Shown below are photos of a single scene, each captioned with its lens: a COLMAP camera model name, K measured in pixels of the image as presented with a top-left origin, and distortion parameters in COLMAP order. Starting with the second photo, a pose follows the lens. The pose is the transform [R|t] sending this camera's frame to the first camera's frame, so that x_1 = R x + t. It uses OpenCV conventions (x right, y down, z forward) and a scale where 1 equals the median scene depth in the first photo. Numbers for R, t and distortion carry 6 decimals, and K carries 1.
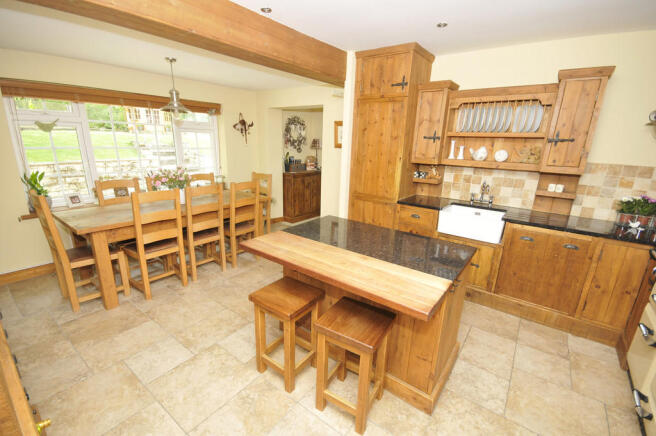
lens RADIAL K [[292.3, 0, 327.4], [0, 292.3, 225.1], [0, 0, 1]] dist [-0.000827, -0.000055]
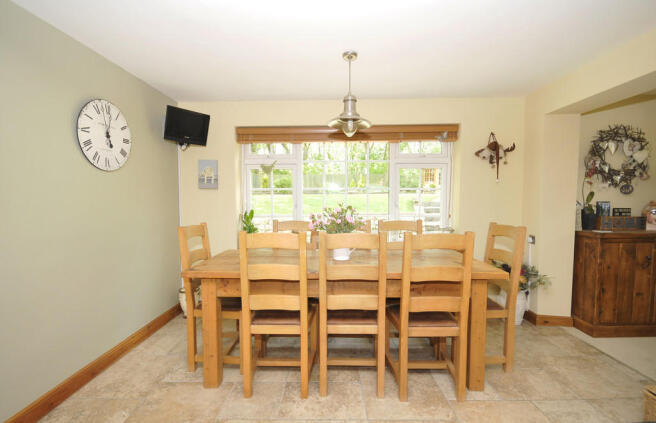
lens RADIAL K [[297.9, 0, 327.5], [0, 297.9, 216.4], [0, 0, 1]] dist [-0.001159, -0.001171]
pose [[0.589231, 0.015413, -0.807818, 0.014983], [-0.205138, 0.969910, -0.131125, -0.050745], [0.781489, 0.242977, 0.574663, 0.391092]]
